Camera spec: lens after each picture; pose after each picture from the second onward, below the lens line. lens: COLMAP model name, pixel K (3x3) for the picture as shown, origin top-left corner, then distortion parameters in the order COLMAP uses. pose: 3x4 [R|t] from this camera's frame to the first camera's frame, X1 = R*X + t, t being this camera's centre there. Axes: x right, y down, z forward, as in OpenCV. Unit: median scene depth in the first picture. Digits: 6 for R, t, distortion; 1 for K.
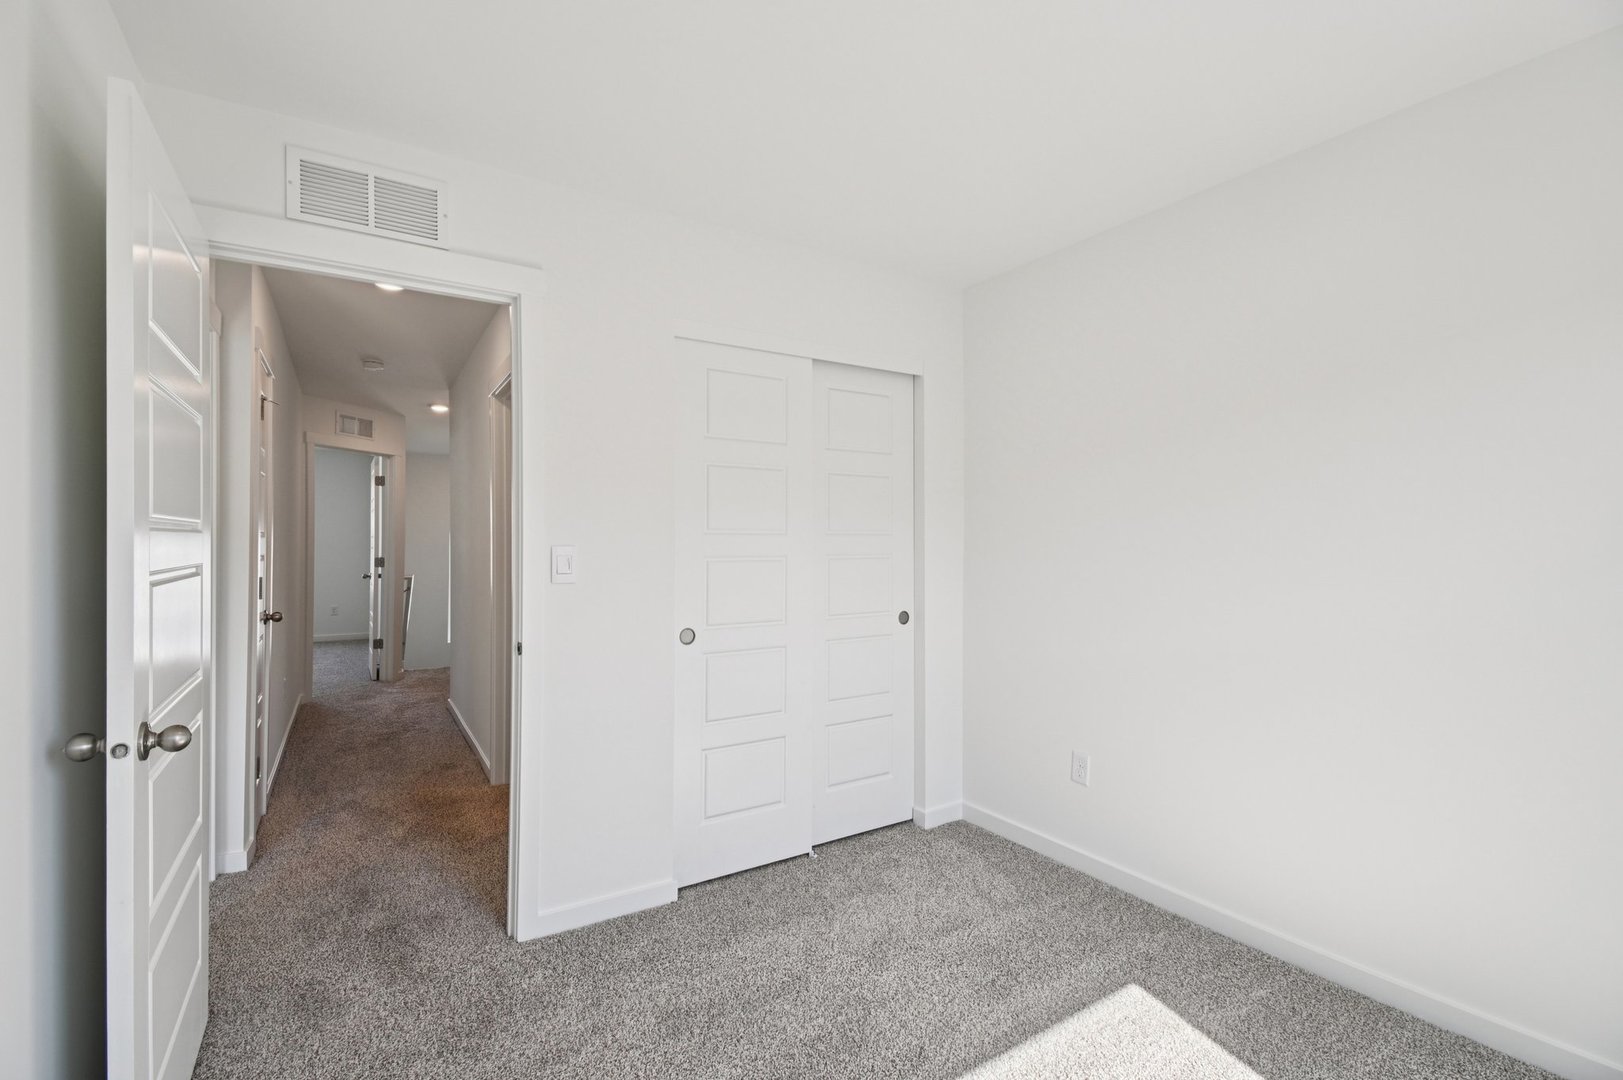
lens RADIAL K [[736.4, 0, 817.3], [0, 736.4, 537.5], [0, 0, 1]] dist [0.032644, -0.029472]
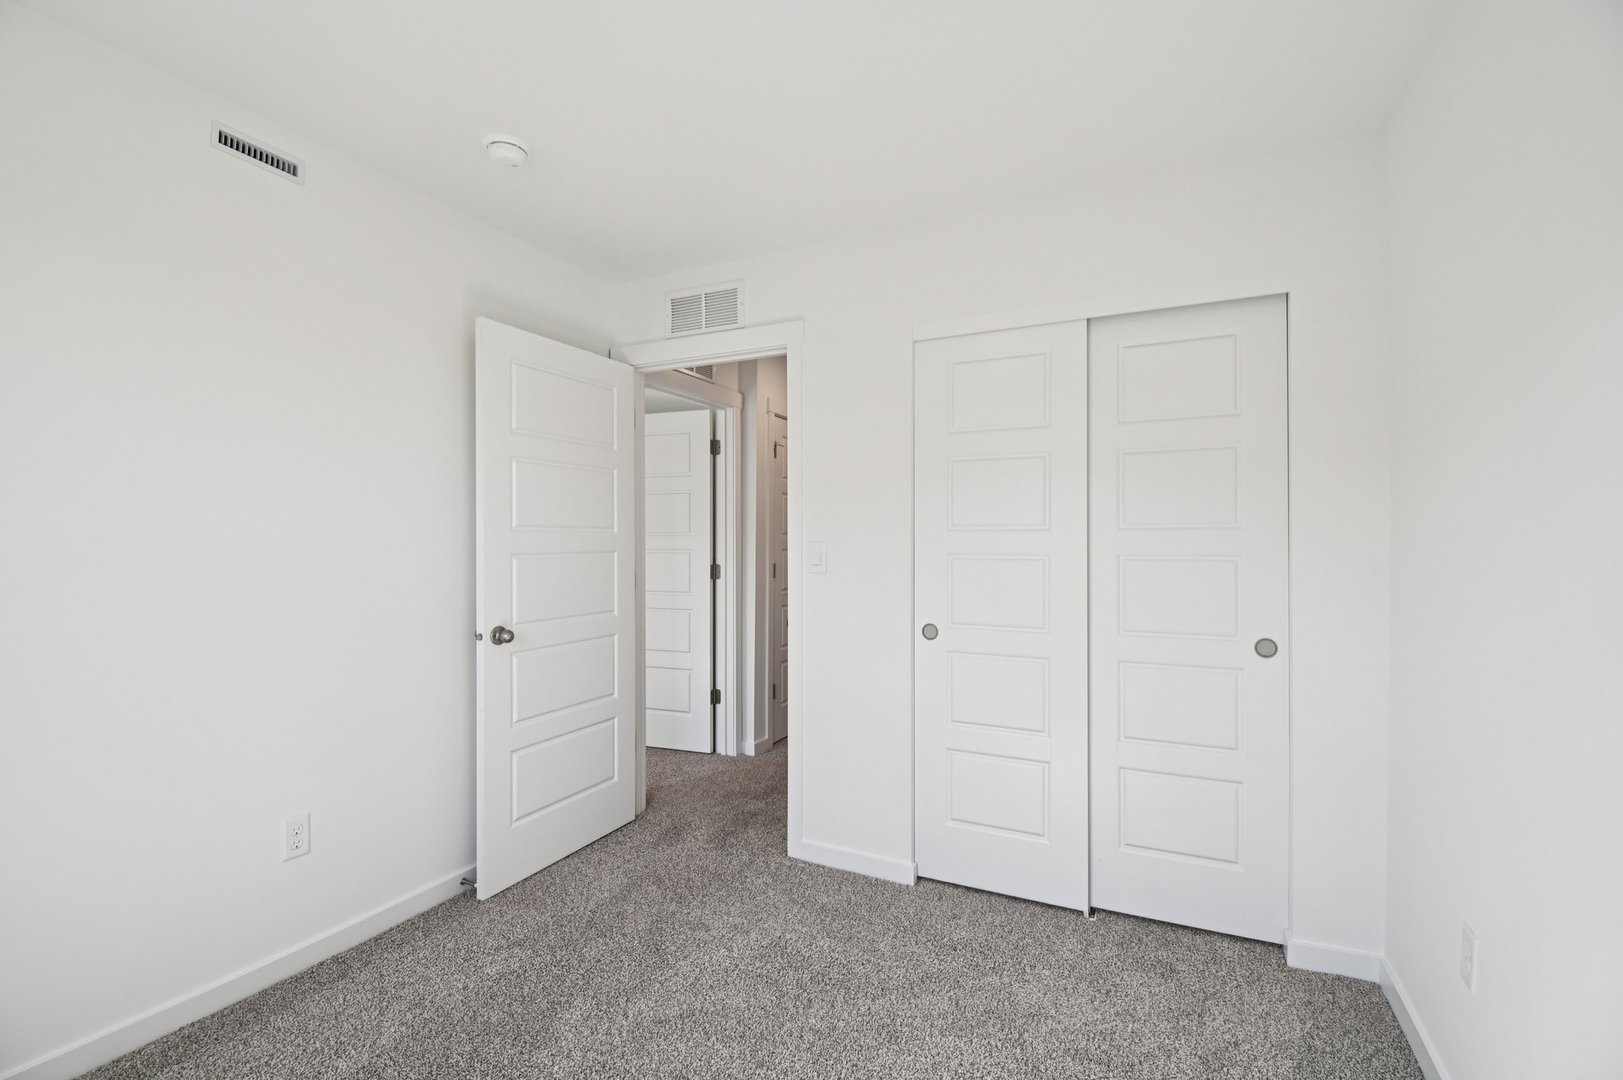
lens RADIAL K [[736.4, 0, 817.3], [0, 736.4, 537.5], [0, 0, 1]] dist [0.032644, -0.029472]
pose [[0.506220, -0.009920, -0.862347, 0.623639], [0.001784, 0.999944, -0.010456, 0.014421], [0.862402, 0.003754, 0.506209, 0.351998]]
